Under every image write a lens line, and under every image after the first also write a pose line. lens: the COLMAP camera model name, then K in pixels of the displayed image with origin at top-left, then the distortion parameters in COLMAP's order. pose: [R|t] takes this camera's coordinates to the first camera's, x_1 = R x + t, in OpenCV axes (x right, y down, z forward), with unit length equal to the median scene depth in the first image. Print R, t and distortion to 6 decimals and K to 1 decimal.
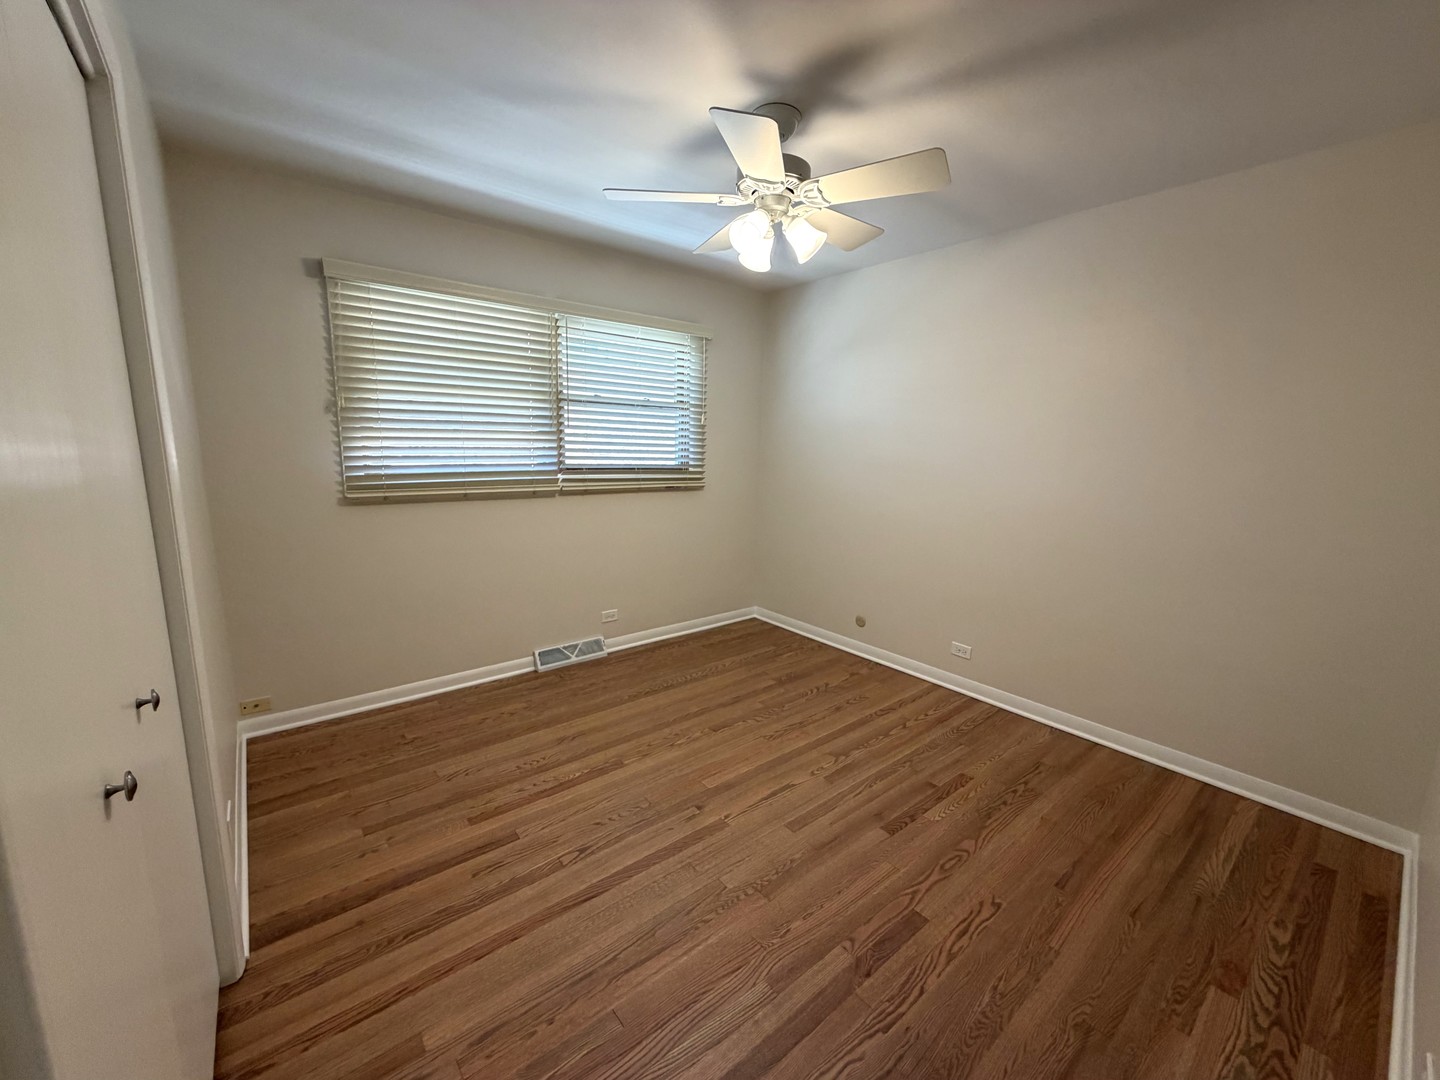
lens RADIAL K [[574.9, 0, 719.5], [0, 574.9, 540.0], [0, 0, 1]] dist [0.000201, 0.000510]
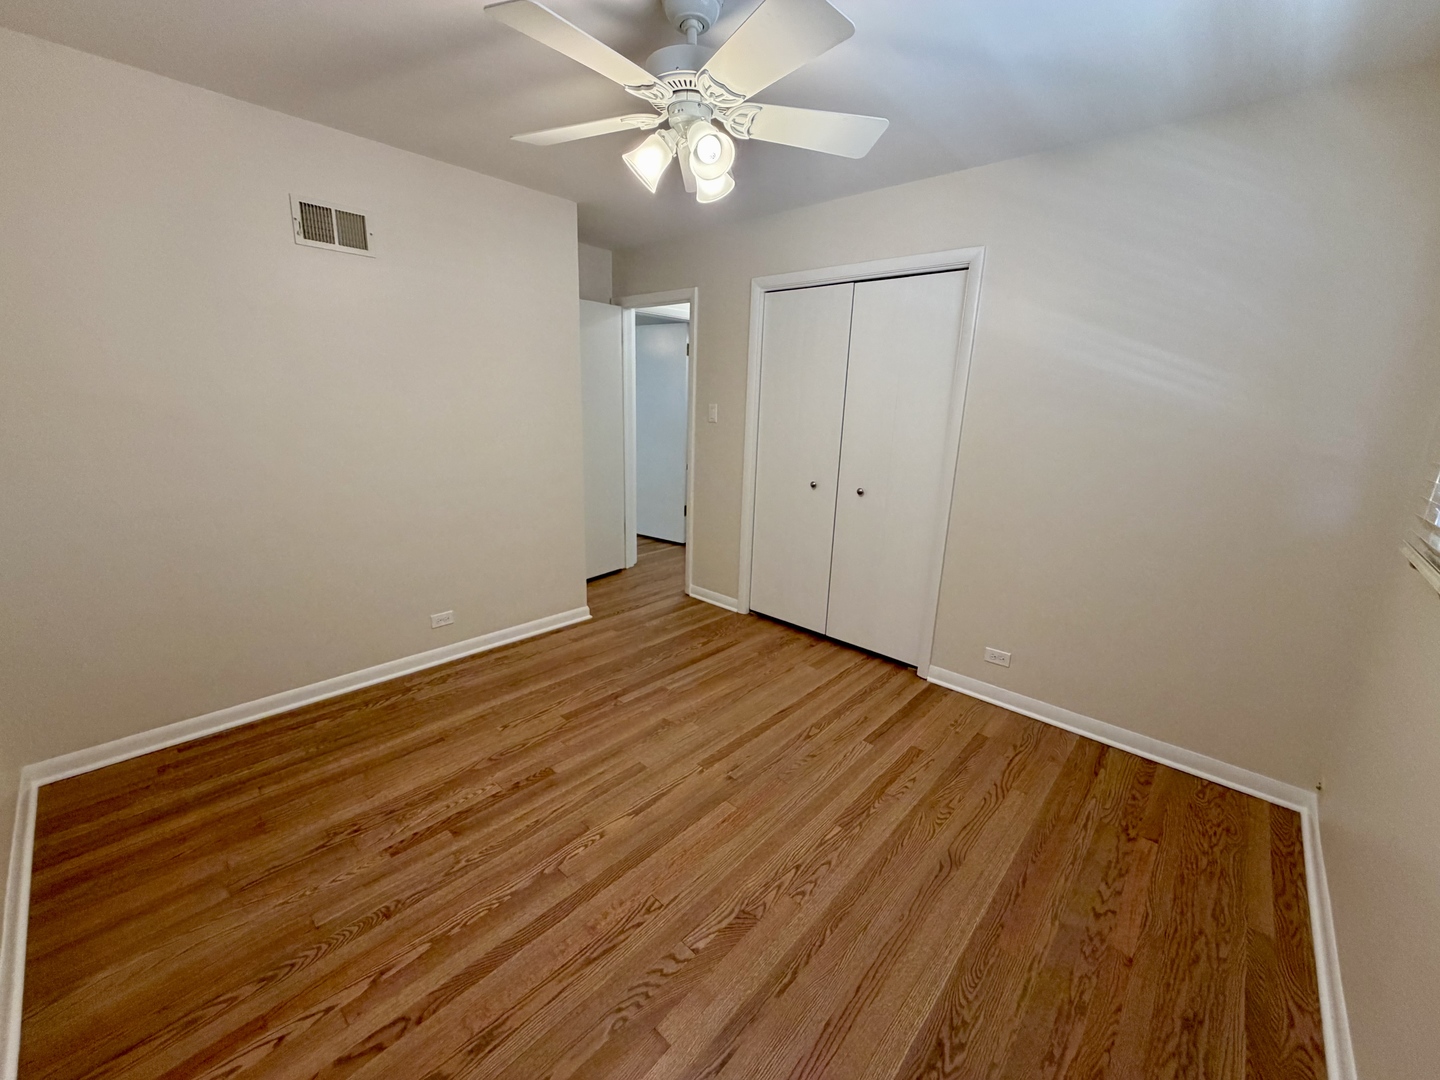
lens RADIAL K [[574.9, 0, 718.7], [0, 574.9, 539.4], [0, 0, 1]] dist [0.000201, 0.000510]
pose [[-0.988187, -0.015195, -0.152496, 0.138287], [-0.075724, 0.913525, 0.399673, -0.304628], [0.133236, 0.406499, -0.903884, 1.651253]]
